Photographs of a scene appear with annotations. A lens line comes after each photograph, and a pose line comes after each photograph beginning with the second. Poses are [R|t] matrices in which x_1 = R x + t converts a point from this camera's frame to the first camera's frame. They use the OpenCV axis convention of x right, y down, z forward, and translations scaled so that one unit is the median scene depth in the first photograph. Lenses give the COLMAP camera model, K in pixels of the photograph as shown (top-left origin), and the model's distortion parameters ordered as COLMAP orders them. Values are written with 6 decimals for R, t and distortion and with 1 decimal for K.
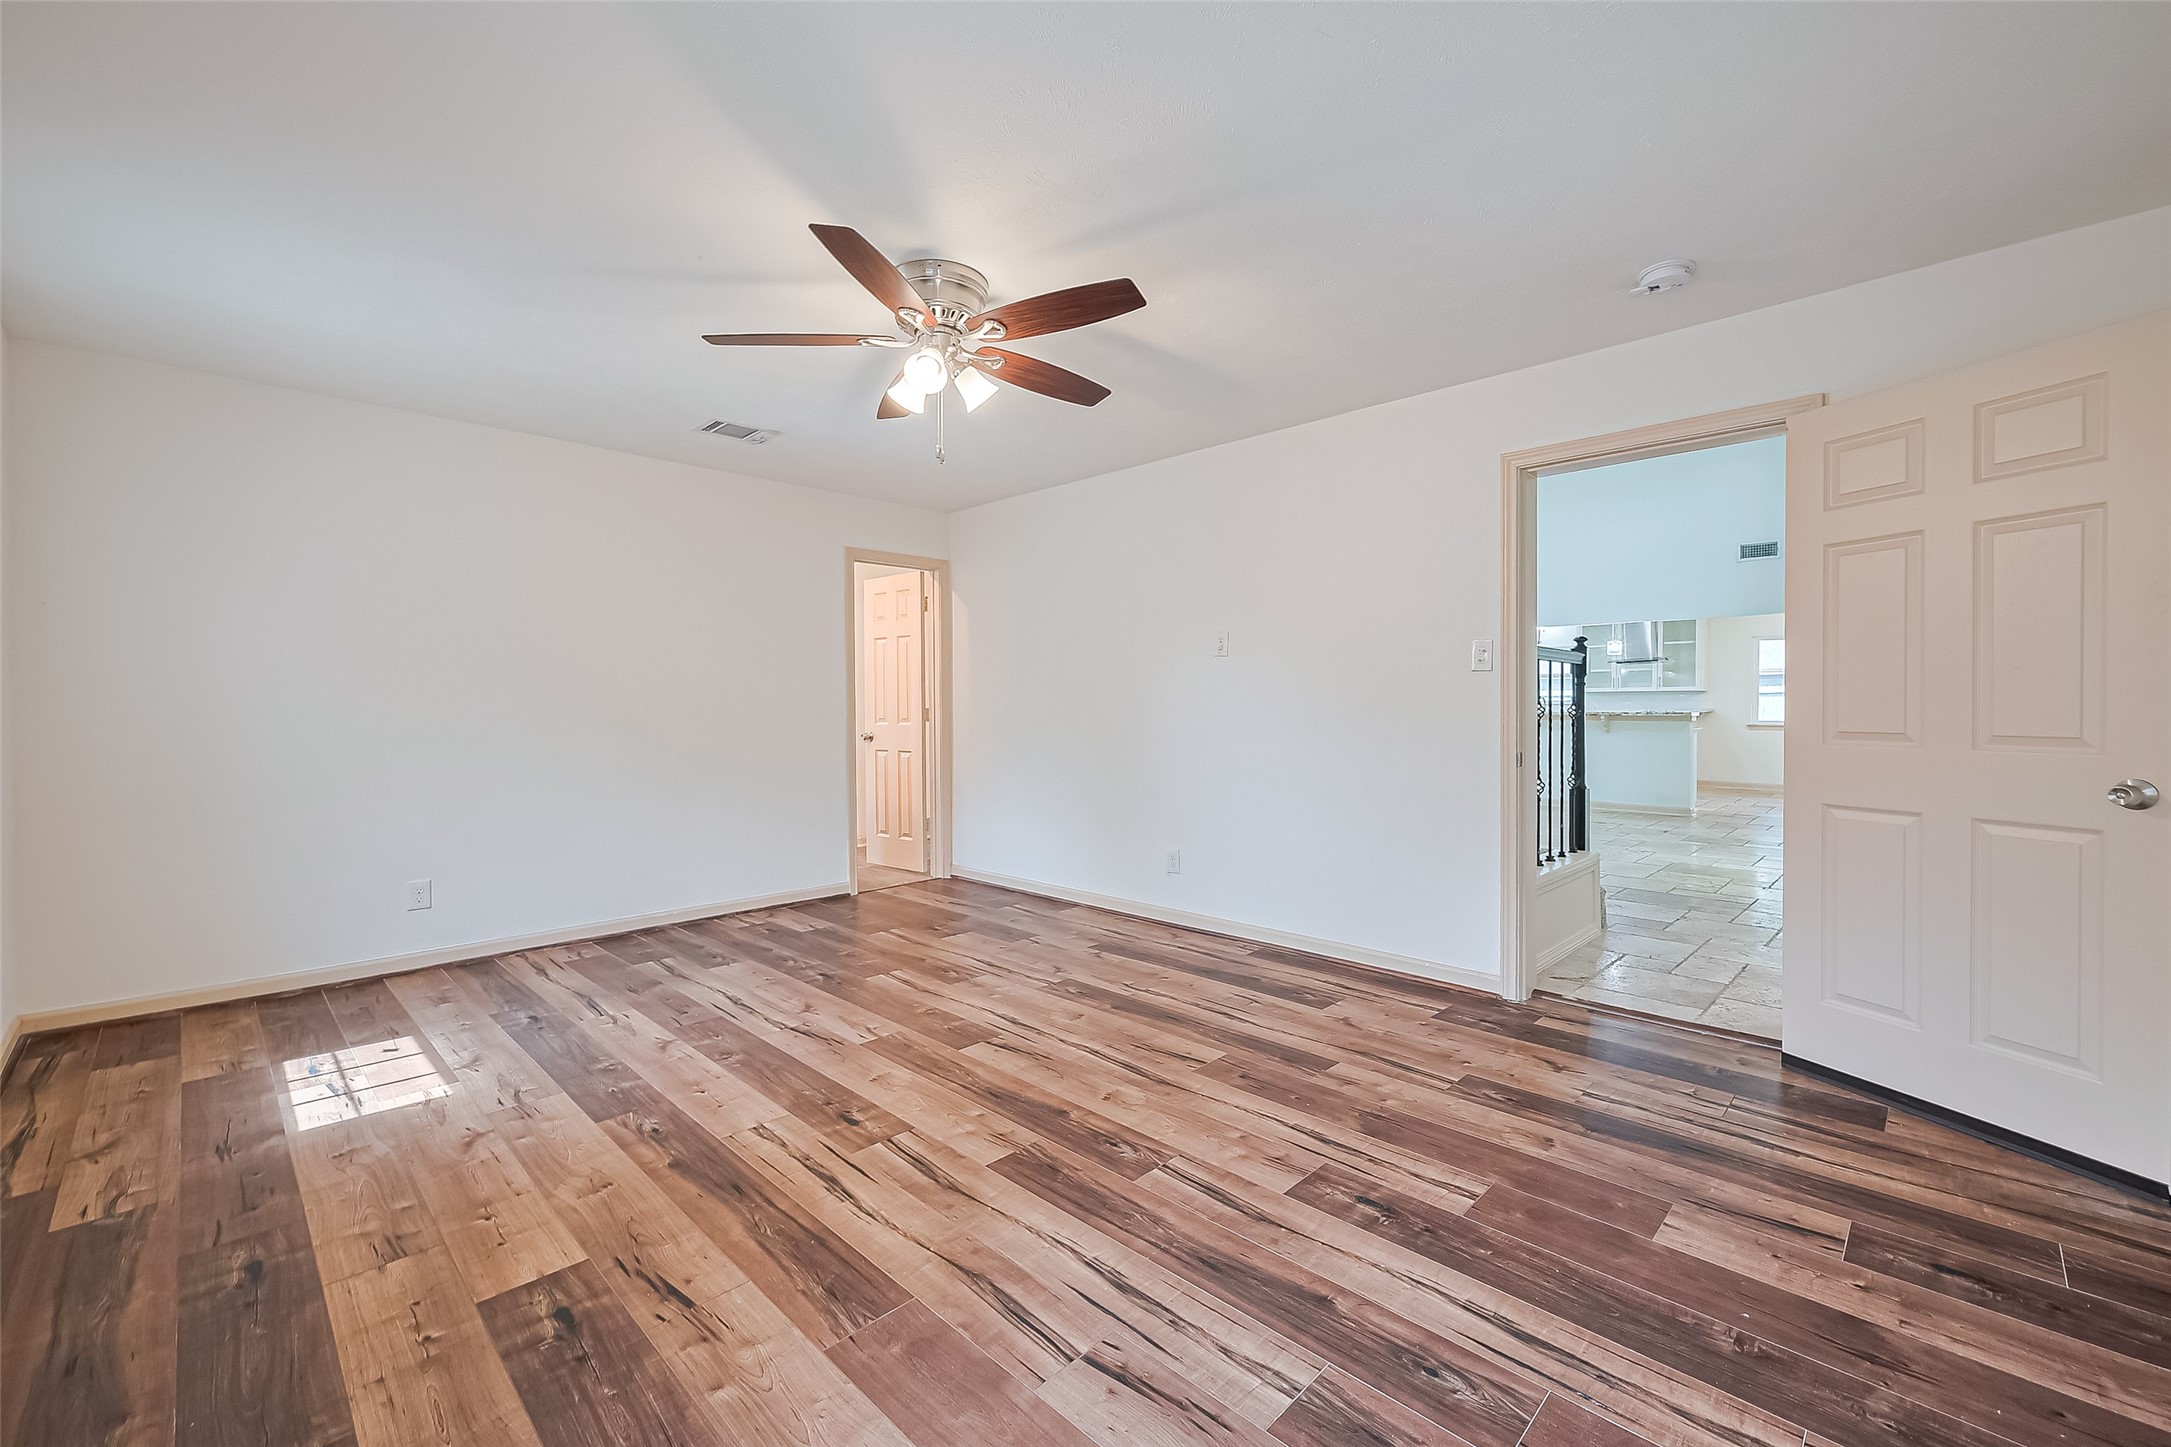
lens RADIAL K [[869.1, 0, 1101.0], [0, 869.1, 709.2], [0, 0, 1]] dist [-0.000817, 0.000312]
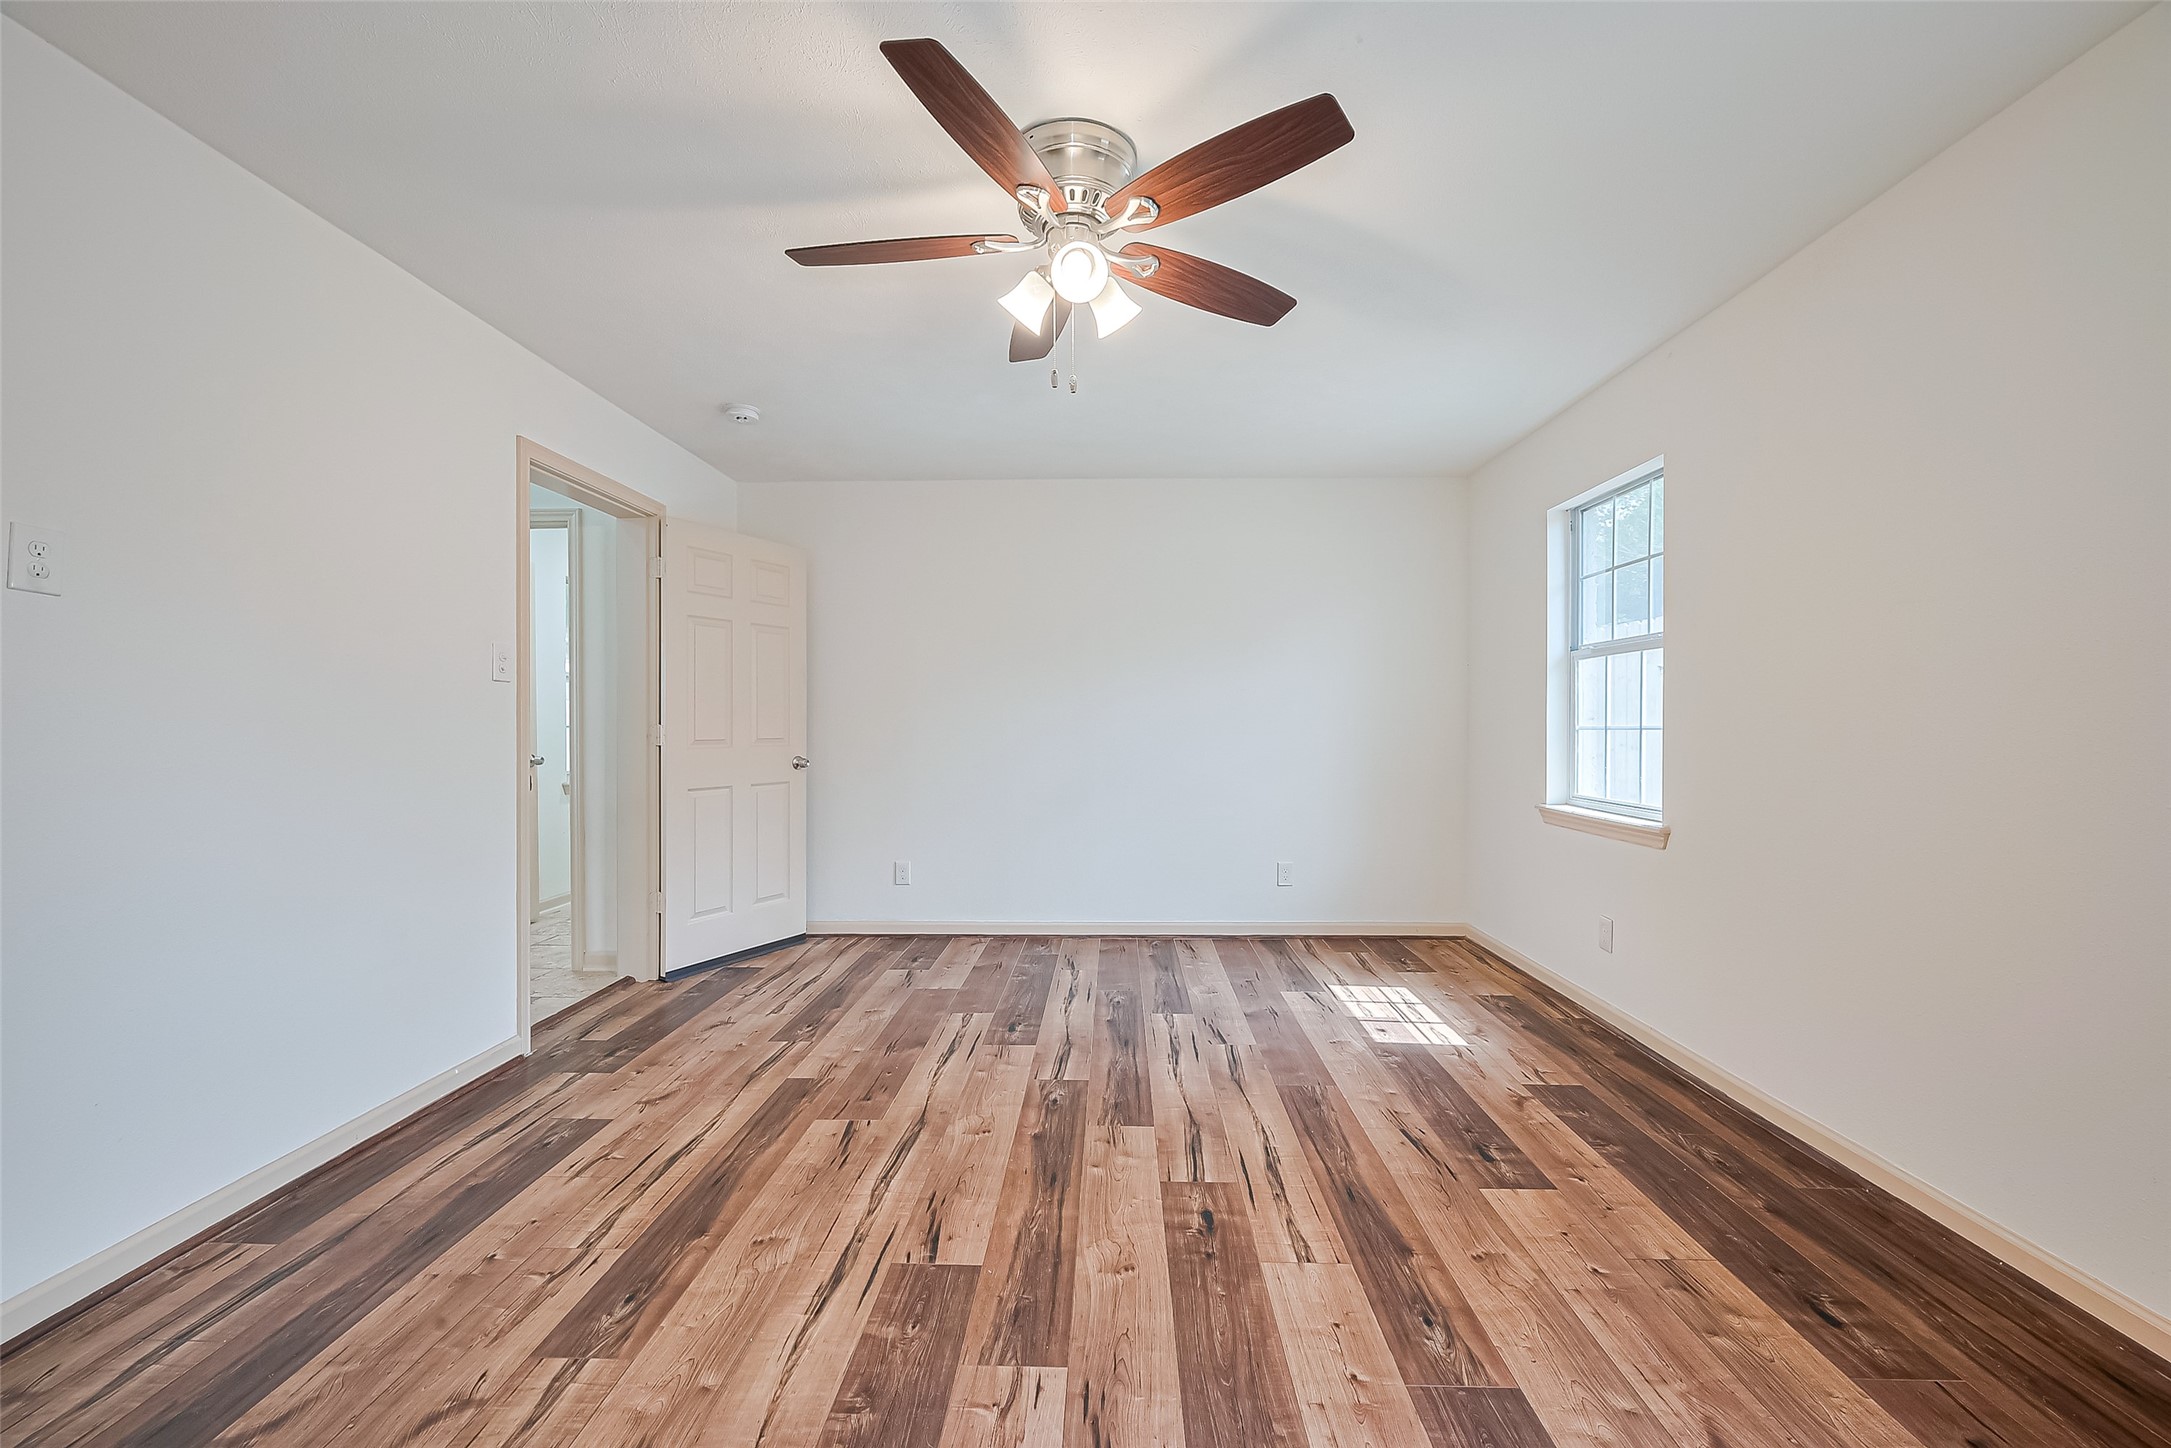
lens RADIAL K [[869.1, 0, 1092.9], [0, 869.1, 722.4], [0, 0, 1]] dist [-0.000817, 0.000312]
pose [[-0.673253, 0.002991, 0.739406, -0.813392], [0.006206, 0.999979, 0.001605, -0.012338], [-0.739386, 0.005670, -0.673258, 1.596631]]
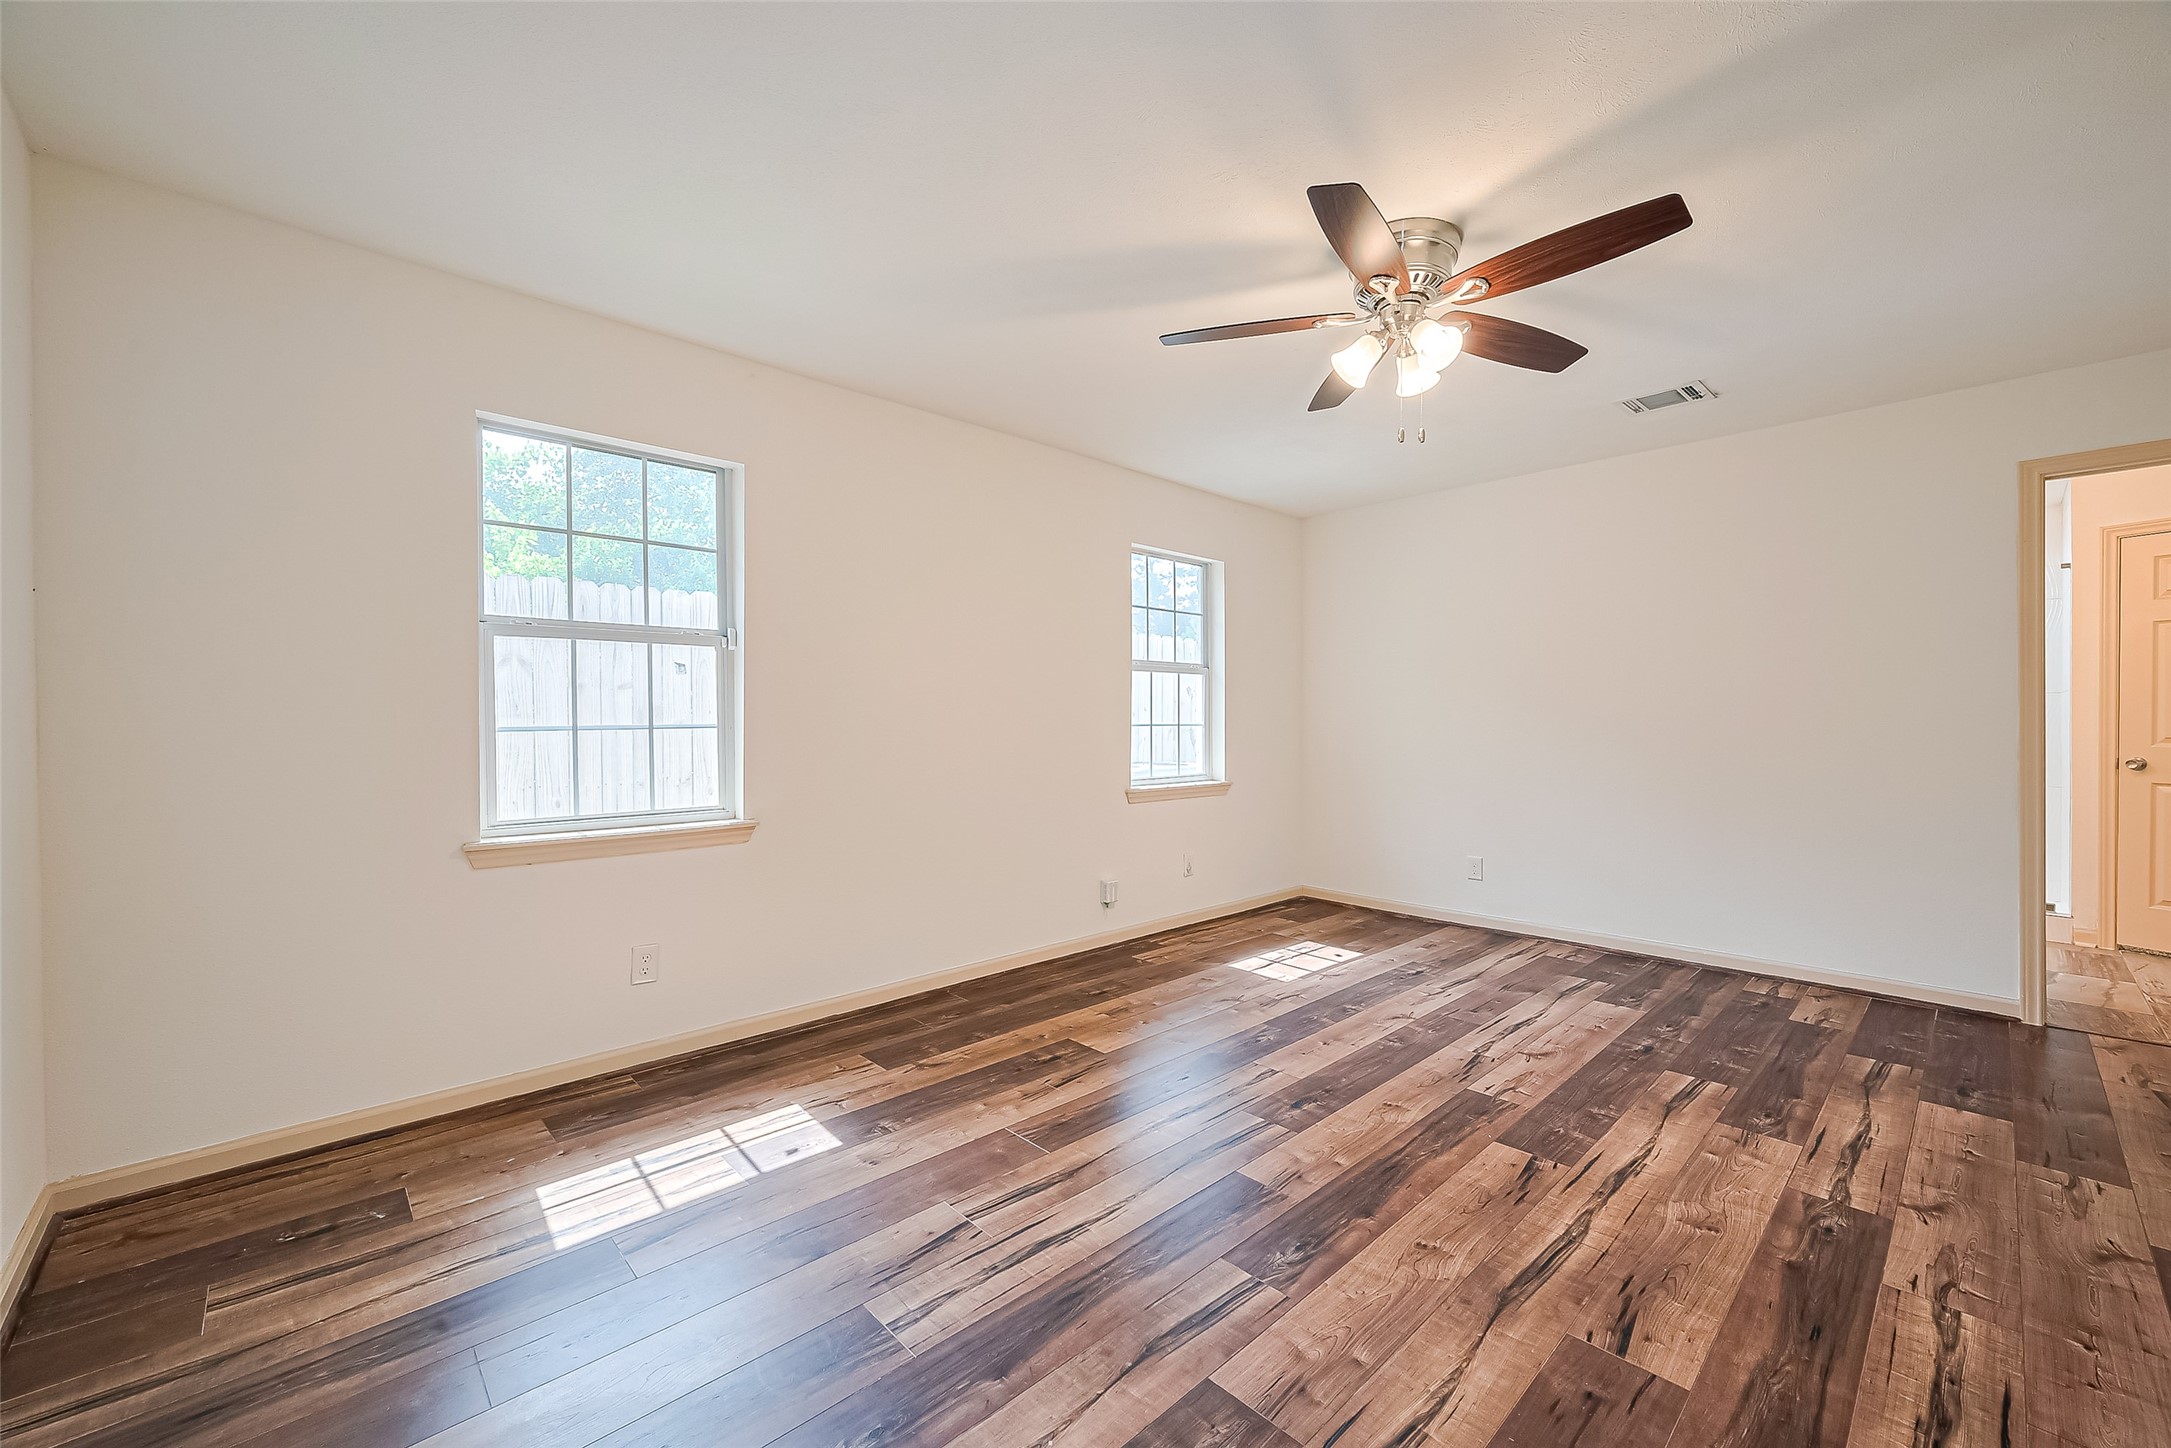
lens RADIAL K [[869.1, 0, 1096.4], [0, 869.1, 730.2], [0, 0, 1]] dist [-0.000817, 0.000312]
pose [[-0.038246, 0.015575, -0.999147, 0.780417], [-0.002397, 0.999874, 0.015678, -0.012395], [0.999265, 0.002995, -0.038204, 0.759274]]
